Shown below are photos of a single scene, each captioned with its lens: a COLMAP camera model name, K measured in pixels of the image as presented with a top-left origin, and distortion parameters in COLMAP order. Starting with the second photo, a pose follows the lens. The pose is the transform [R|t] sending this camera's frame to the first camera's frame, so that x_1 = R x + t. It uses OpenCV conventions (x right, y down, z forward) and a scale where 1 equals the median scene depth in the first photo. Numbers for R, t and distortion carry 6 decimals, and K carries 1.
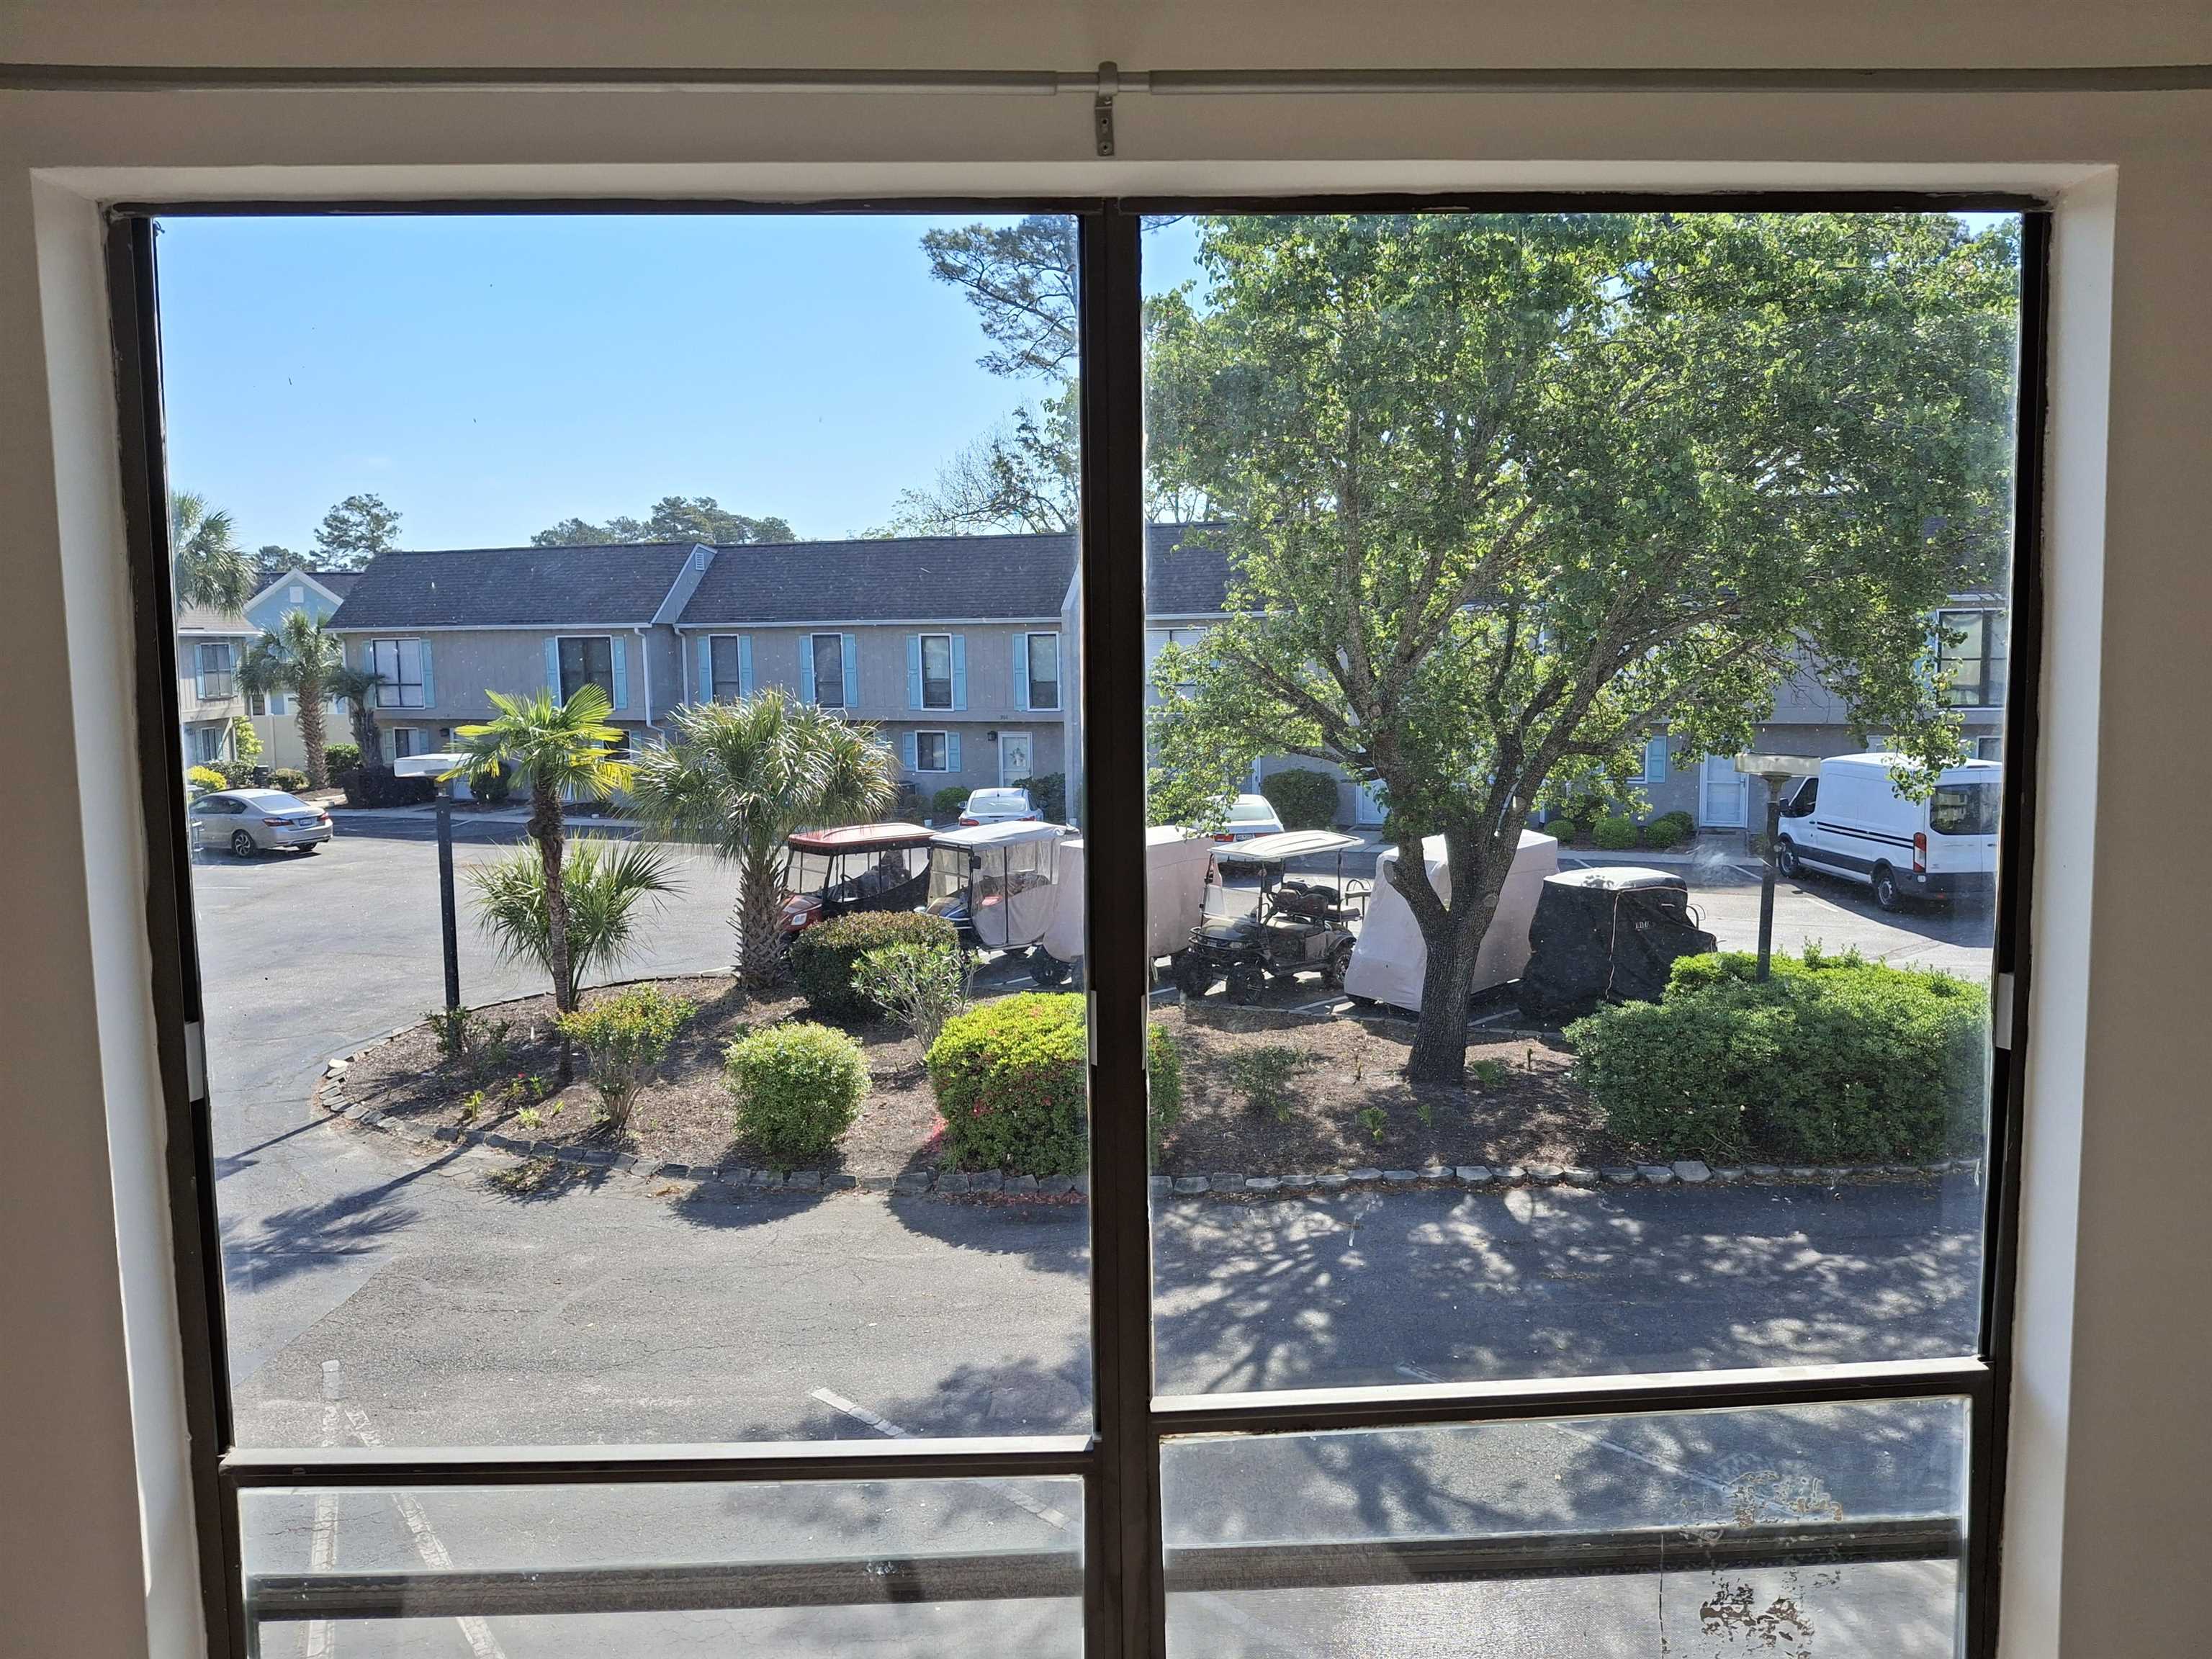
lens RADIAL K [[1594.3, 0, 1108.9], [0, 1594.3, 811.3], [0, 0, 1]] dist [0.050308, -0.098872]
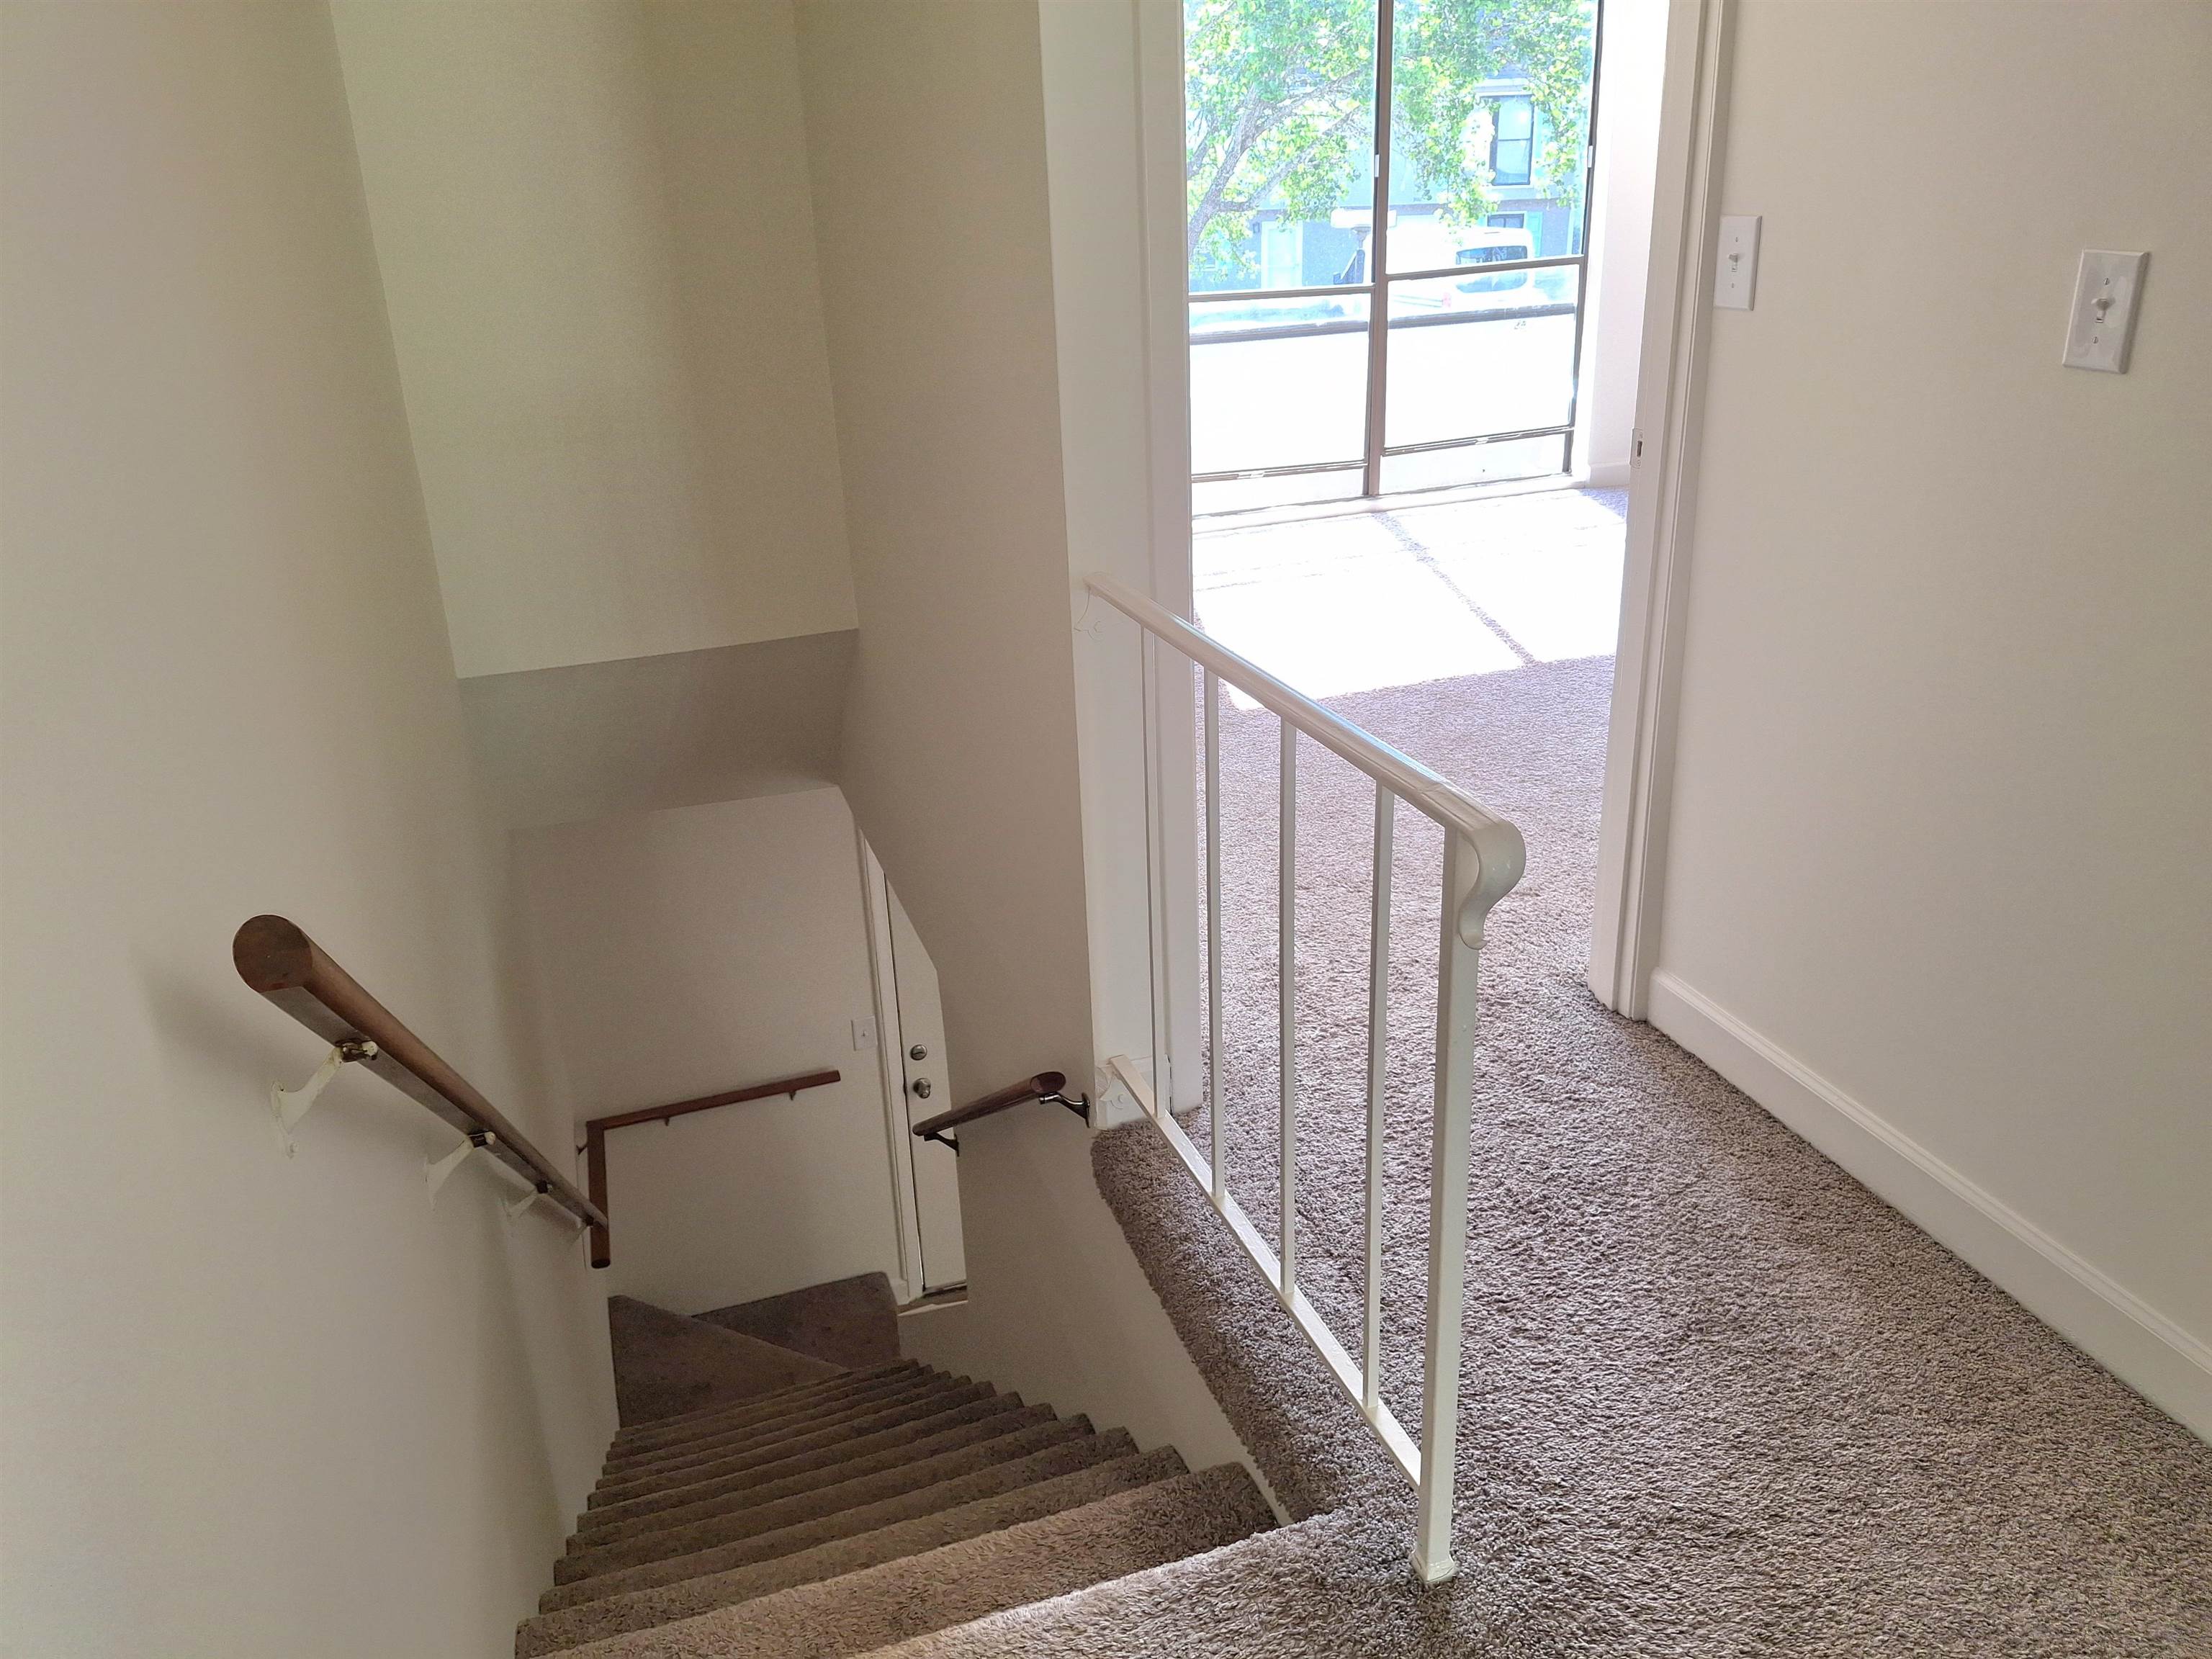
lens RADIAL K [[1594.3, 0, 1108.9], [0, 1594.3, 811.3], [0, 0, 1]] dist [0.050308, -0.098872]
pose [[0.958062, -0.129283, 0.255741, -0.127876], [0.052459, 0.956492, 0.287005, 0.033876], [-0.281719, -0.261552, 0.923160, -0.194779]]
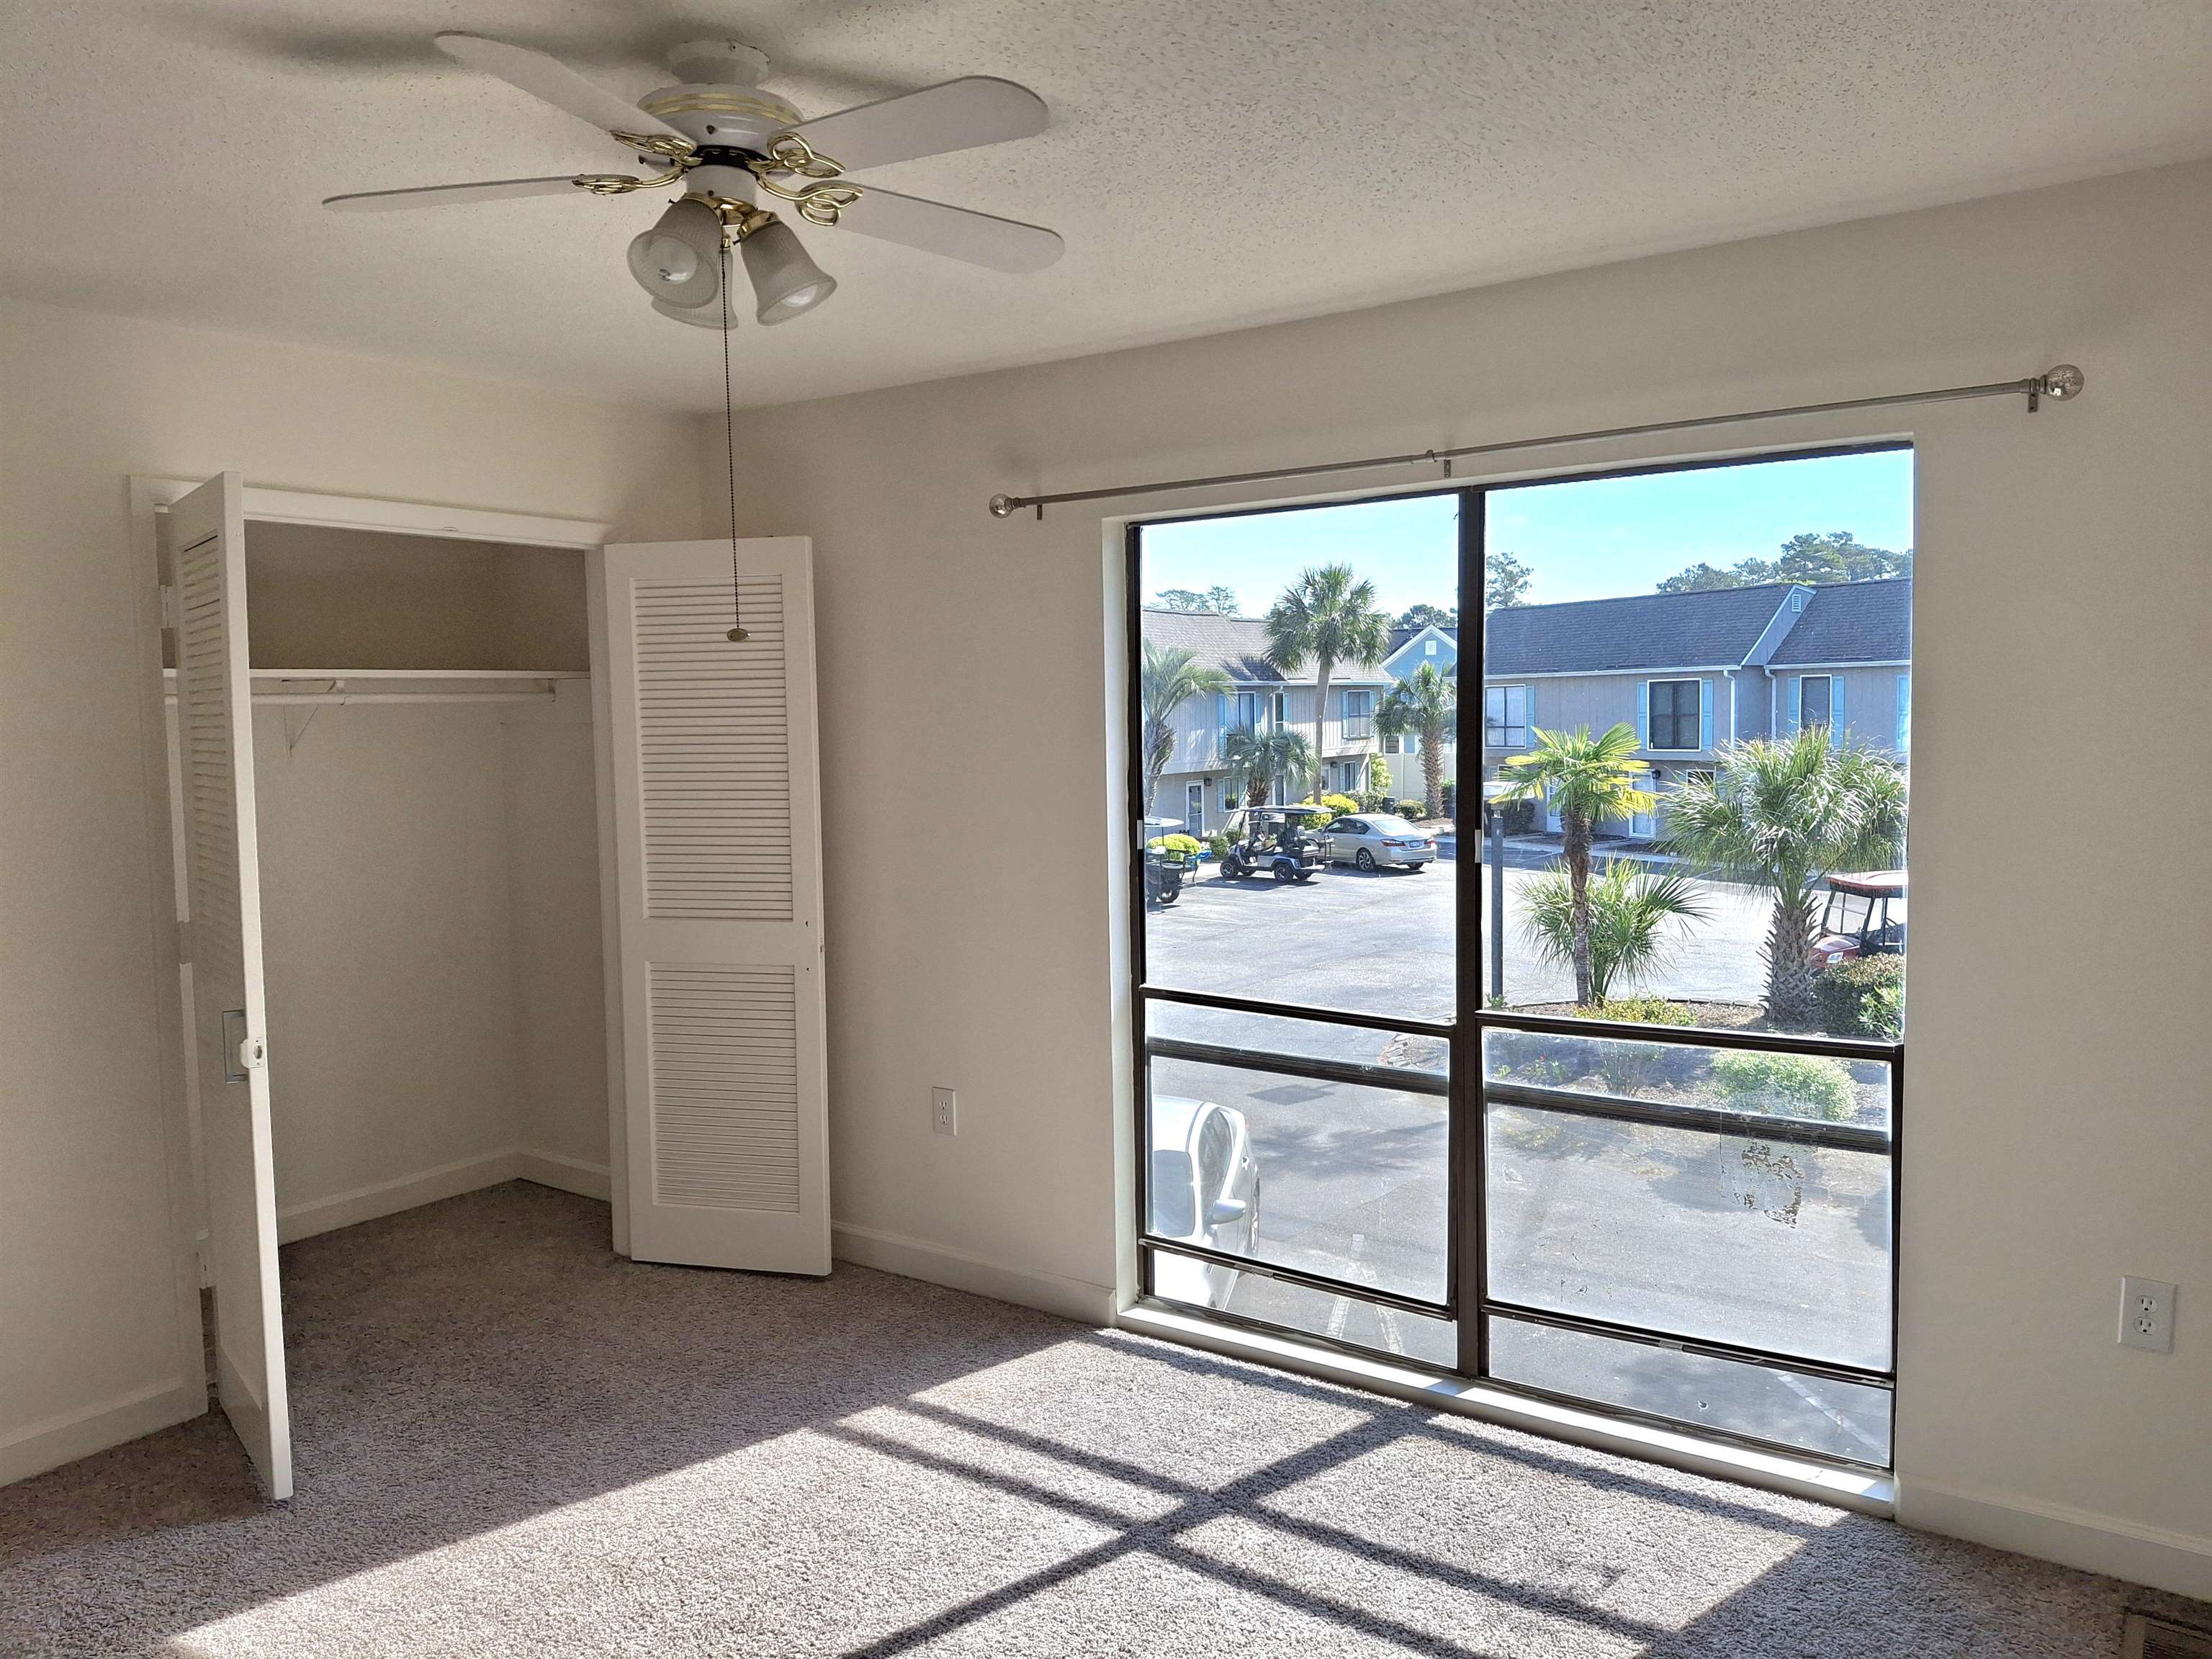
lens RADIAL K [[1594.3, 0, 1108.9], [0, 1594.3, 811.3], [0, 0, 1]] dist [0.050308, -0.098872]
pose [[0.783734, 0.036790, -0.620007, 0.072822], [-0.054165, 0.998489, -0.009220, 0.010231], [0.618731, 0.040809, 0.784542, -0.079308]]
